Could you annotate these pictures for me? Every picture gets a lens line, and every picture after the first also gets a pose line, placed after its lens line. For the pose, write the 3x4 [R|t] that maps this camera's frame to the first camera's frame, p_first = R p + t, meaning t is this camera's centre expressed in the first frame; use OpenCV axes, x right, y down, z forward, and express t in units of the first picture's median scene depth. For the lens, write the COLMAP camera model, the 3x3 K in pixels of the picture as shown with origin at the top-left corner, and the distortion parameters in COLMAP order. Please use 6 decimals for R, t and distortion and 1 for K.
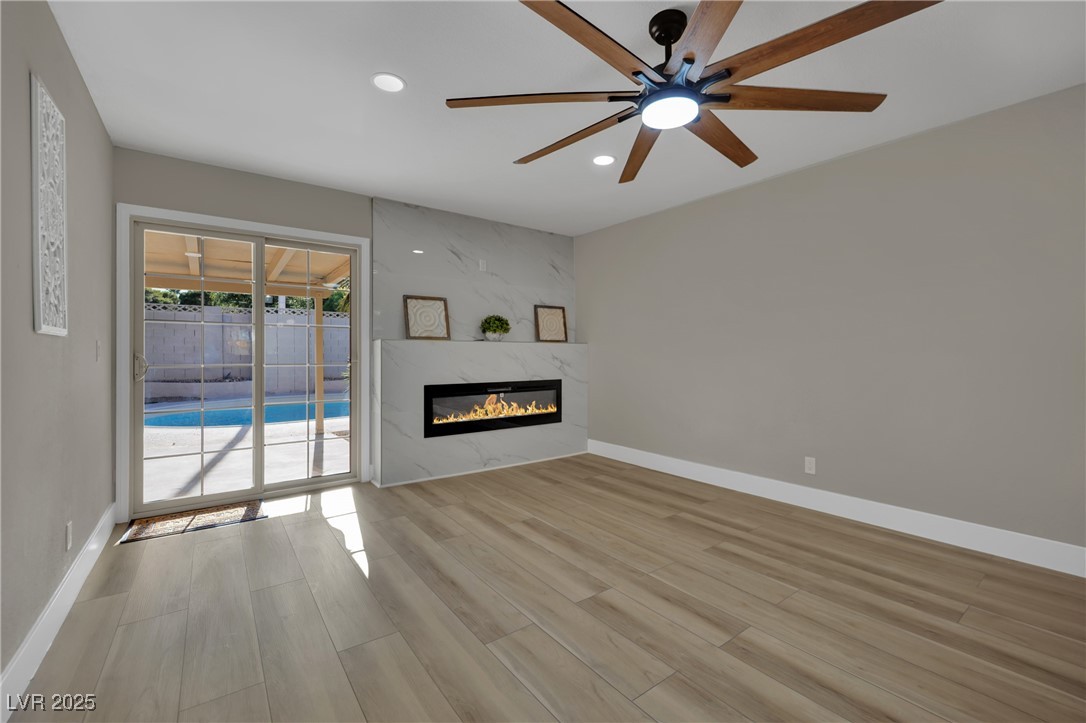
lens RADIAL K [[451.5, 0, 543.2], [0, 451.5, 359.8], [0, 0, 1]] dist [-0.018737, -0.000930]
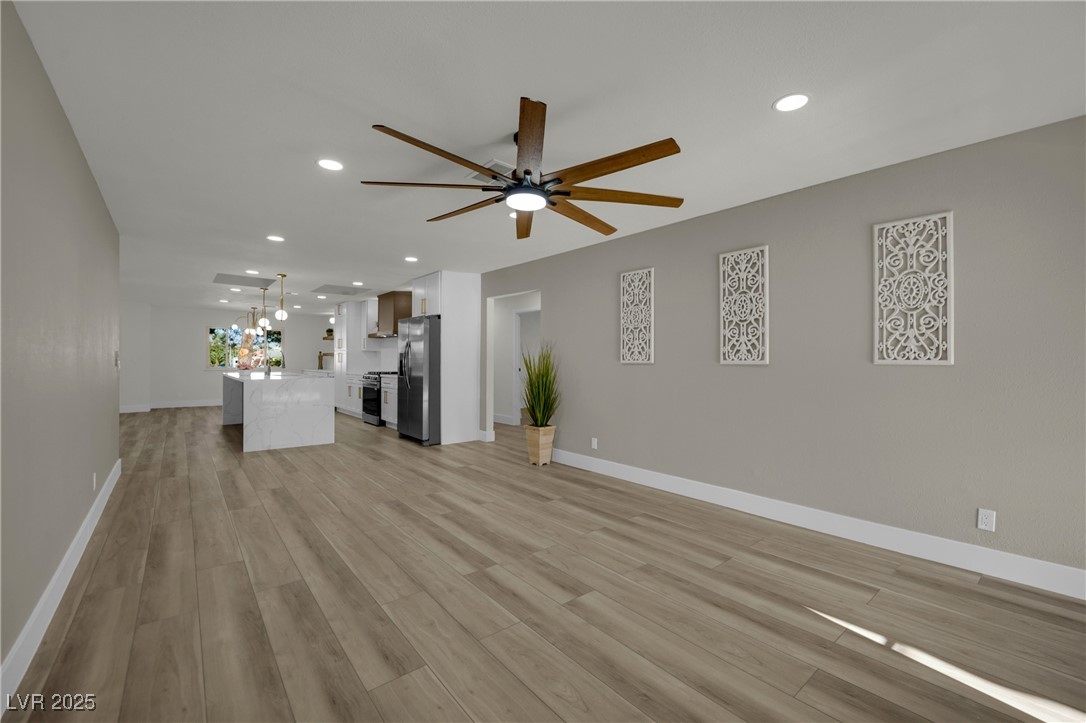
lens RADIAL K [[451.5, 0, 542.6], [0, 451.5, 359.7], [0, 0, 1]] dist [-0.018737, -0.000930]
pose [[-0.998726, -0.003720, -0.050332, 0.244805], [-0.004230, 0.999941, 0.010036, -0.065404], [0.050292, 0.010236, -0.998682, 1.970807]]
